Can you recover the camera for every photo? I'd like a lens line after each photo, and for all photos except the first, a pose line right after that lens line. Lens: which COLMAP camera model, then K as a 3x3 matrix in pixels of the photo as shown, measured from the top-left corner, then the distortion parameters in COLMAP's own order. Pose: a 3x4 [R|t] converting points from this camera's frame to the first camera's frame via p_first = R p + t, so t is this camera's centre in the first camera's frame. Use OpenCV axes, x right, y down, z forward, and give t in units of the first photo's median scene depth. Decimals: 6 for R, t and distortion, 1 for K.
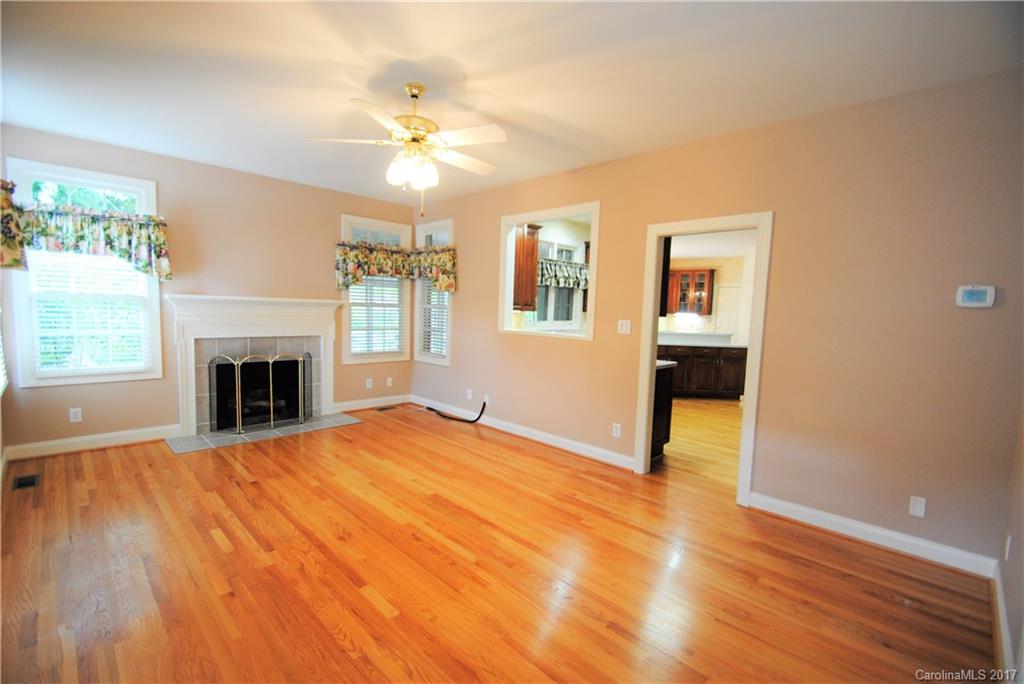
lens RADIAL K [[453.3, 0, 508.8], [0, 453.3, 345.5], [0, 0, 1]] dist [0.000038, -0.000181]
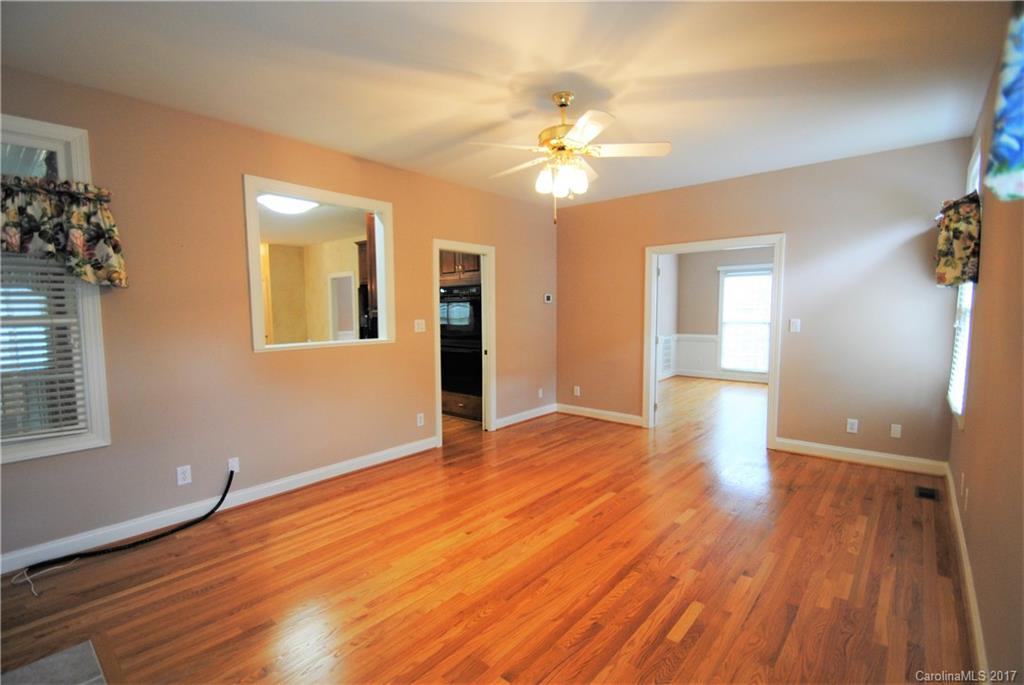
lens RADIAL K [[453.3, 0, 508.8], [0, 453.3, 346.0], [0, 0, 1]] dist [0.000038, -0.000181]
pose [[-0.053534, -0.114515, 0.991978, -1.036613], [0.094051, 0.988408, 0.119179, -0.124369], [-0.994127, 0.099676, -0.042143, 0.999248]]
